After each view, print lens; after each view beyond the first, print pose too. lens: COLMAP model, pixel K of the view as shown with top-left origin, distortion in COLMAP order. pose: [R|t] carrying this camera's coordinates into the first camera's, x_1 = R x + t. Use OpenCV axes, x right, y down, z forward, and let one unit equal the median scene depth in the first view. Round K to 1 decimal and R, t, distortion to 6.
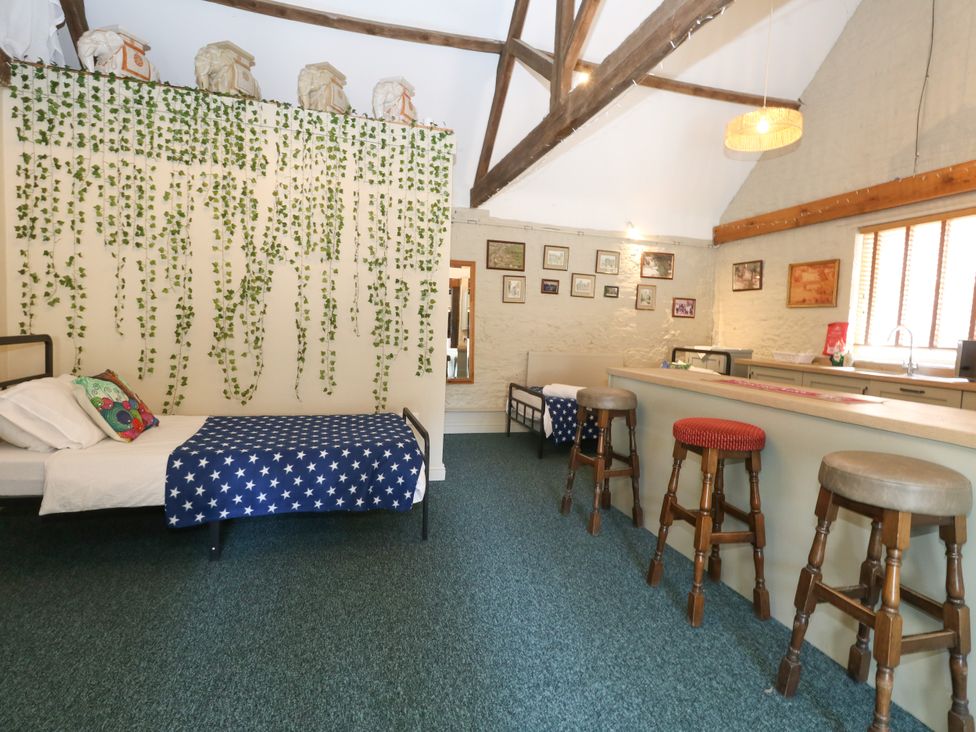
lens RADIAL K [[504.1, 0, 497.9], [0, 504.1, 357.2], [0, 0, 1]] dist [0.002007, -0.001672]
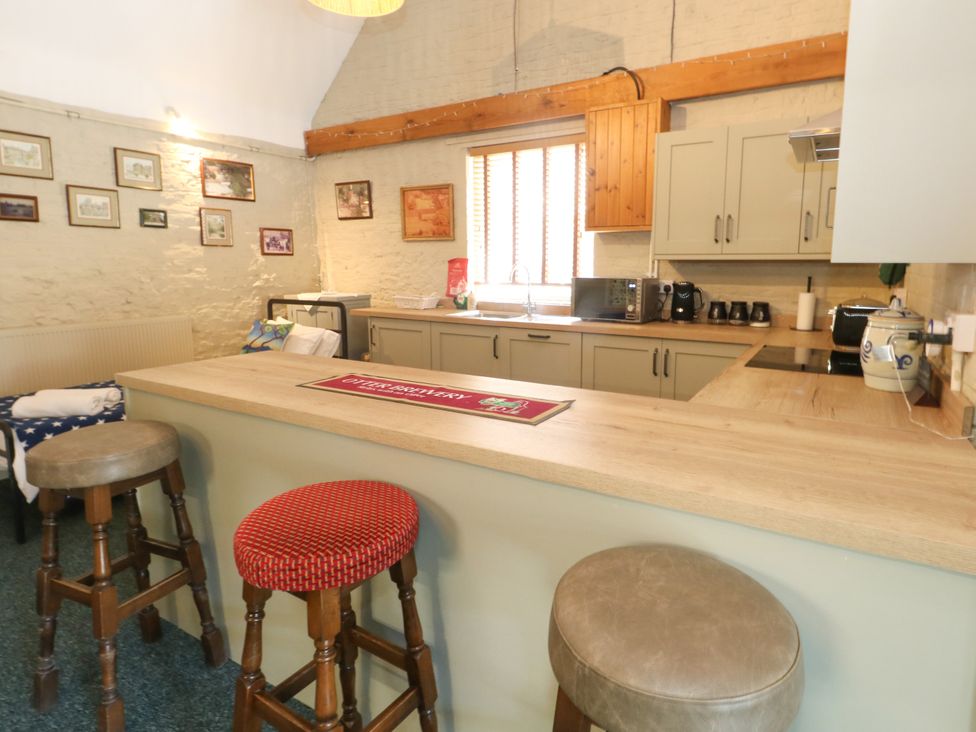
lens RADIAL K [[544.1, 0, 526.7], [0, 544.1, 339.4], [0, 0, 1]] dist [-0.002115, -0.001418]
pose [[0.729216, -0.136410, 0.670549, 0.115549], [0.072493, 0.989815, 0.122523, -0.038504], [-0.680433, -0.040735, 0.731677, 0.233010]]
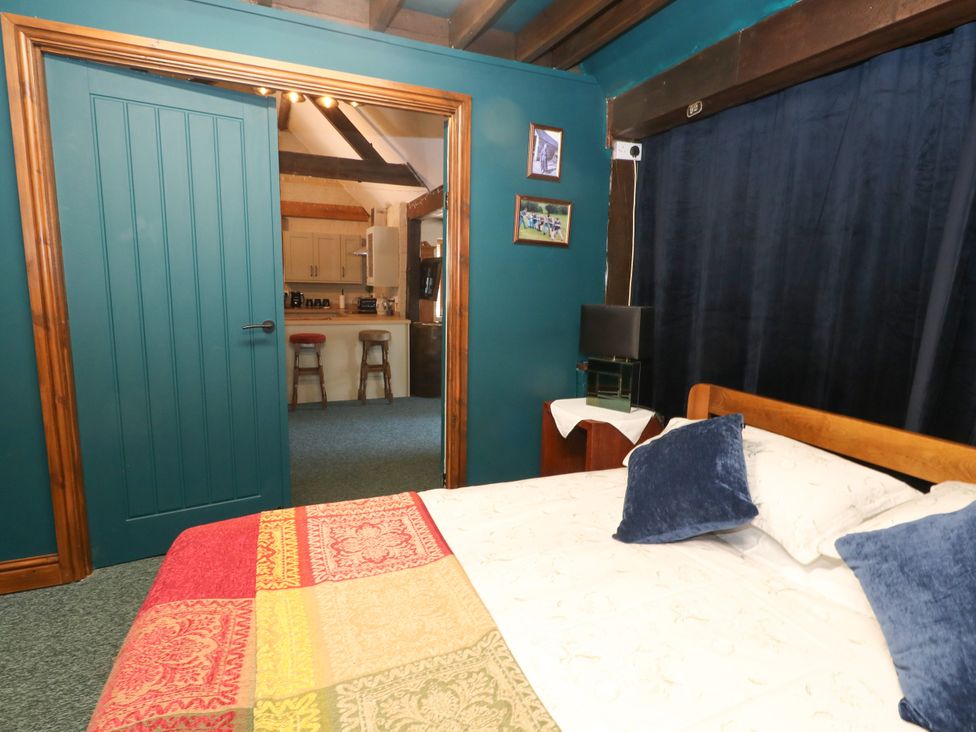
lens RADIAL K [[519.8, 0, 485.6], [0, 519.8, 358.2], [0, 0, 1]] dist [0.002866, -0.002910]
pose [[-0.098073, -0.185043, 0.977824, -1.013138], [0.033849, 0.981372, 0.189109, -0.096910], [-0.994603, 0.051645, -0.089983, 0.174495]]
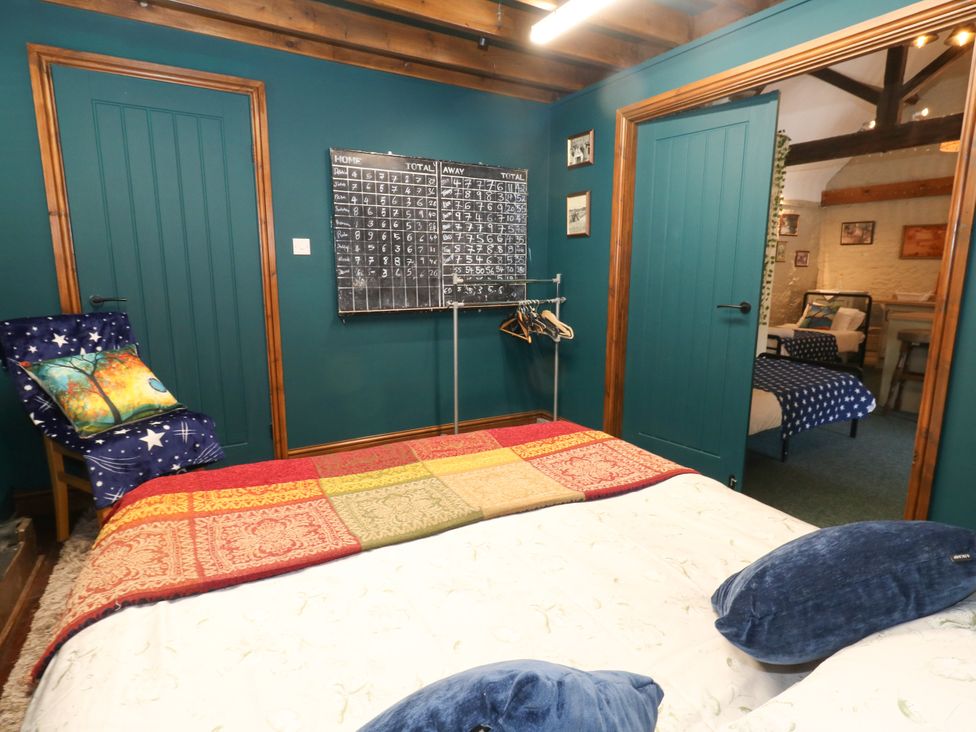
lens RADIAL K [[519.8, 0, 507.1], [0, 519.8, 353.3], [0, 0, 1]] dist [0.002866, -0.002910]
pose [[0.973932, -0.070395, 0.215642, -0.859134], [0.046251, 0.992284, 0.115040, -0.065634], [-0.222076, -0.102067, 0.969672, -0.141503]]
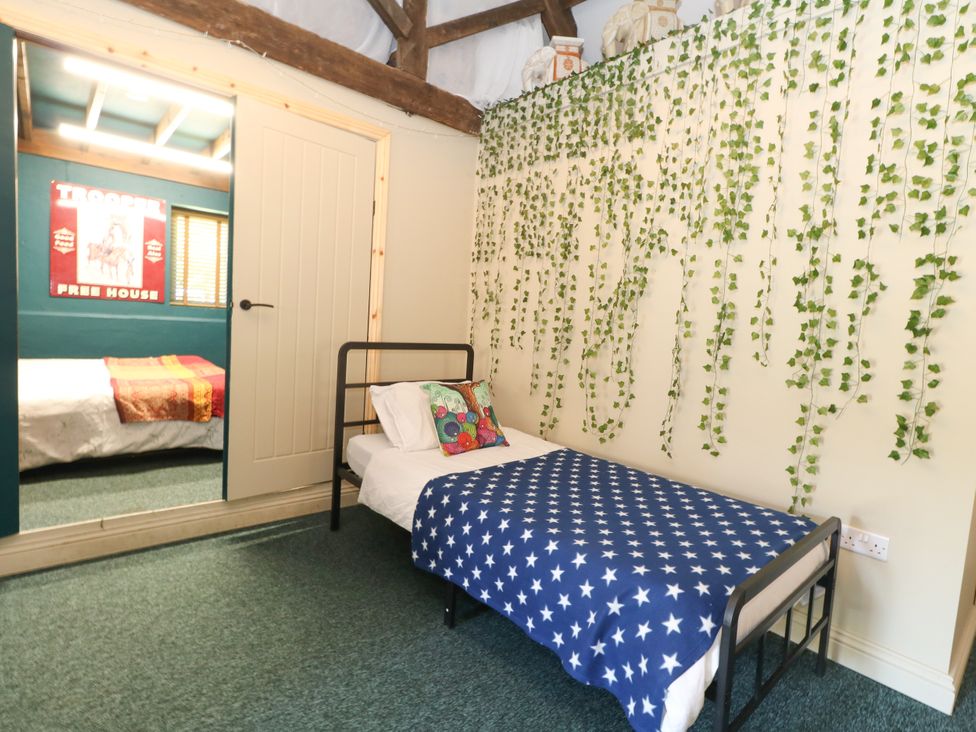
lens RADIAL K [[504.1, 0, 492.7], [0, 504.1, 359.3], [0, 0, 1]] dist [0.002007, -0.001672]
pose [[0.402576, 0.052007, -0.913908, 0.092187], [-0.103460, 0.994573, 0.011023, -0.017866], [0.909521, 0.090115, 0.405772, 0.360248]]
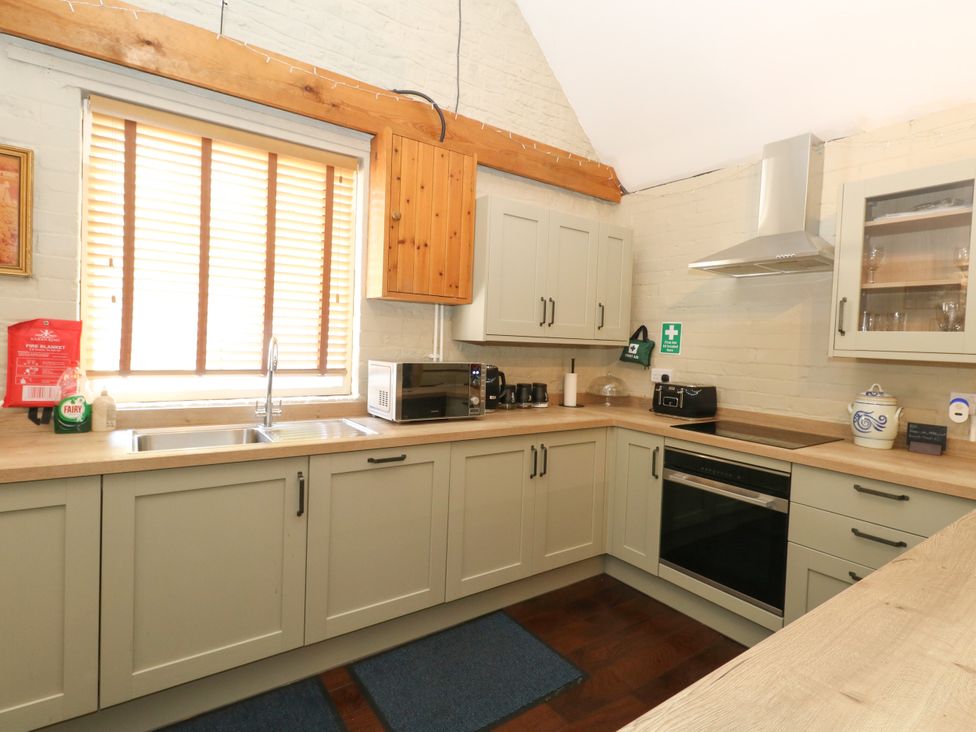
lens RADIAL K [[504.1, 0, 491.7], [0, 504.1, 355.0], [0, 0, 1]] dist [0.002007, -0.001672]
pose [[-0.318250, -0.080033, 0.944623, 0.203332], [0.008588, 0.996146, 0.087292, -0.075607], [-0.947968, 0.035892, -0.316336, 0.825713]]
